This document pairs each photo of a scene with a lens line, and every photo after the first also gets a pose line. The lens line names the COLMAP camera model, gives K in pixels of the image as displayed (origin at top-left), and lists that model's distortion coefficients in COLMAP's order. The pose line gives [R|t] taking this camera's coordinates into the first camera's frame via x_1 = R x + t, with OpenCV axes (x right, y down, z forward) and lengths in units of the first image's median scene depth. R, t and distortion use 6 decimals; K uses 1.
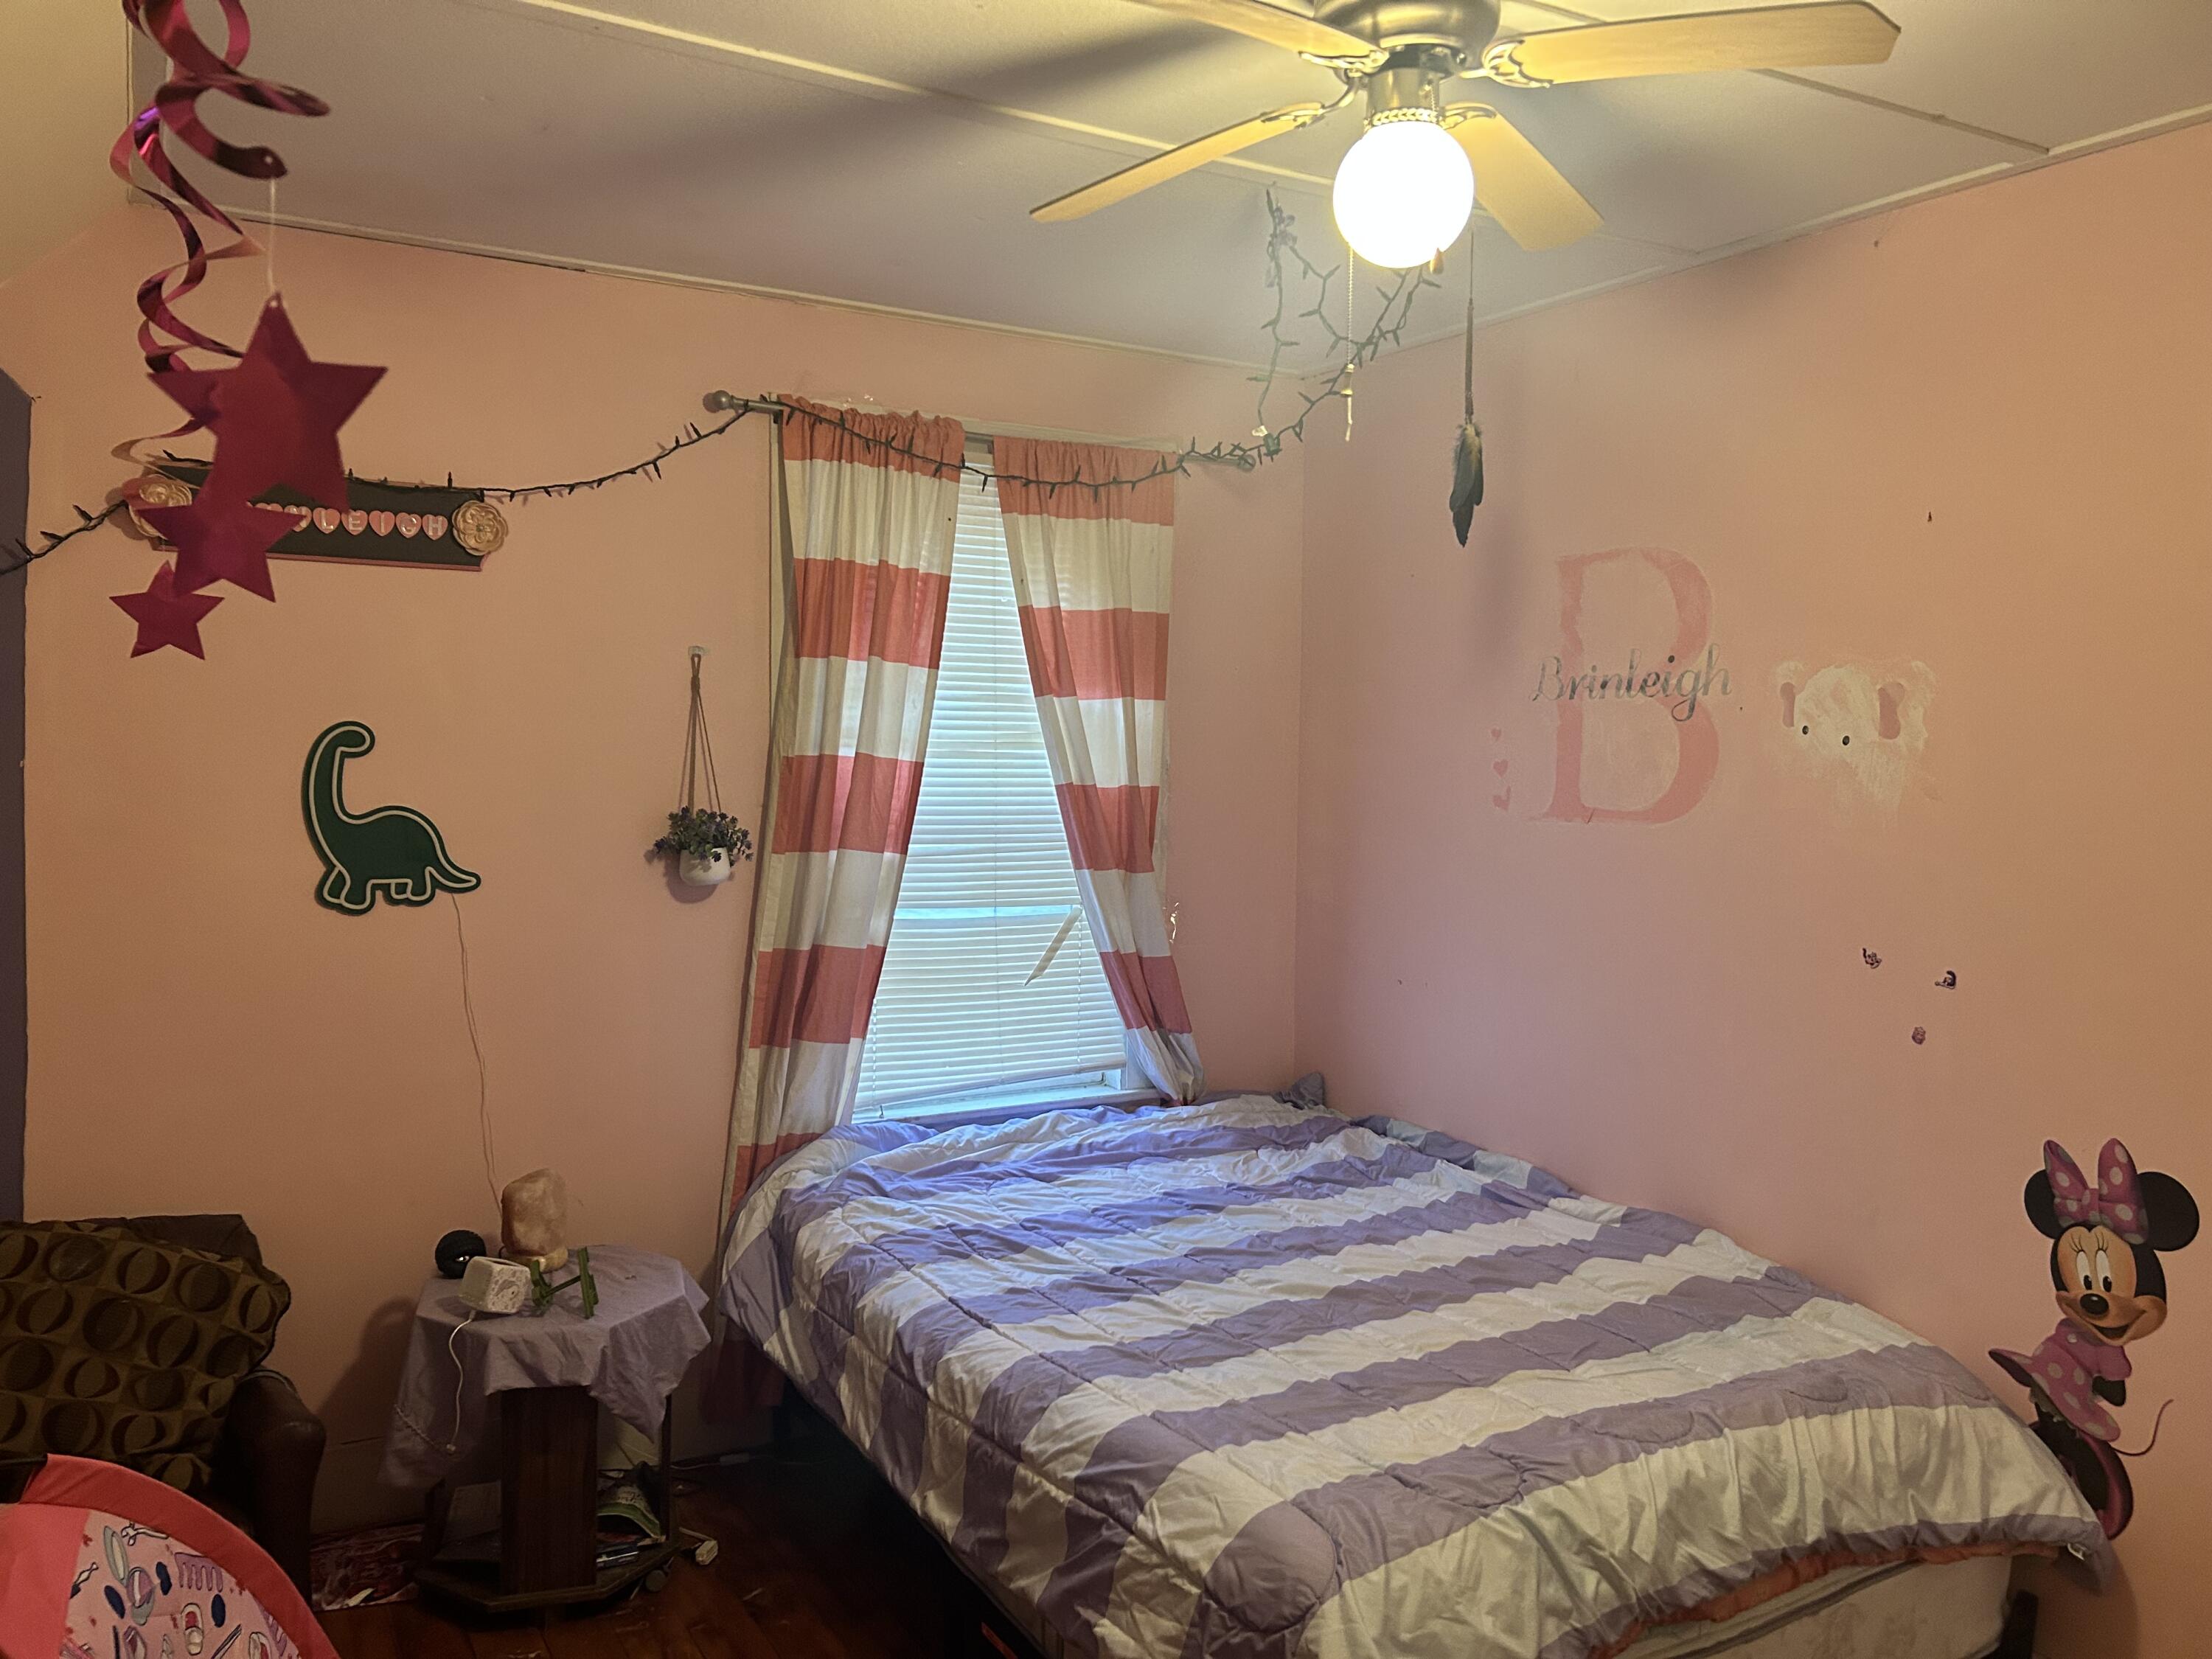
lens RADIAL K [[1662.9, 0, 1097.7], [0, 1662.9, 839.4], [0, 0, 1]] dist [0.060851, -0.067885]
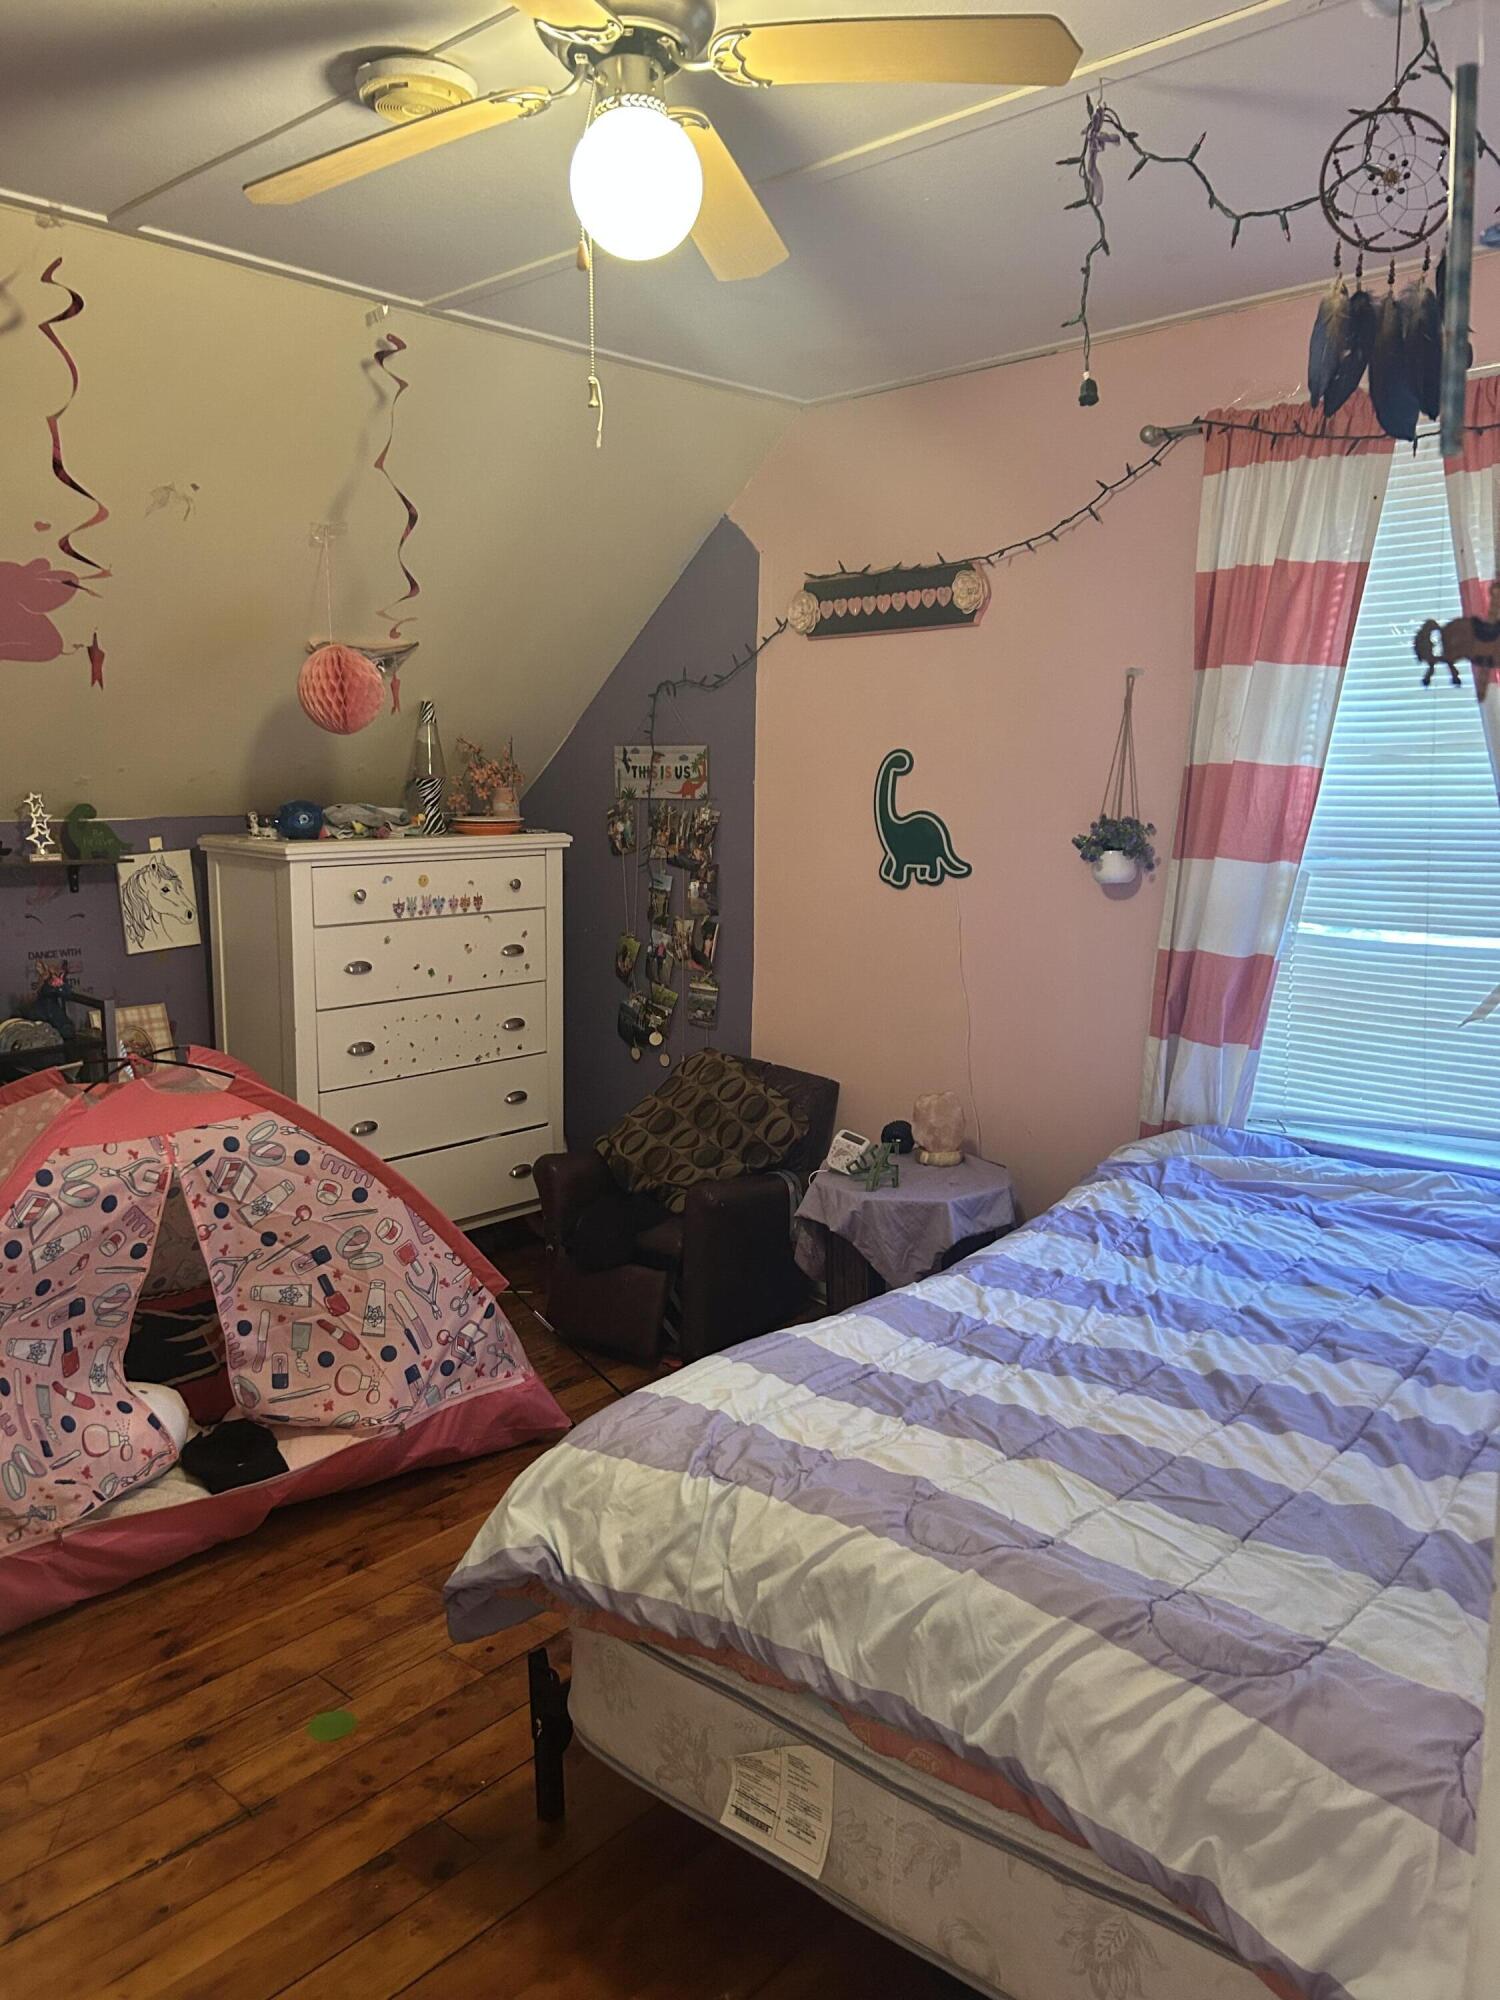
lens RADIAL K [[1503.5, 0, 739.9], [0, 1503.5, 999.5], [0, 0, 1]] dist [0.060851, -0.067885]
pose [[0.320045, 0.119589, -0.939824, 0.646445], [-0.046040, 0.992792, 0.110650, 0.003438], [0.946283, 0.007856, 0.323244, 0.431648]]
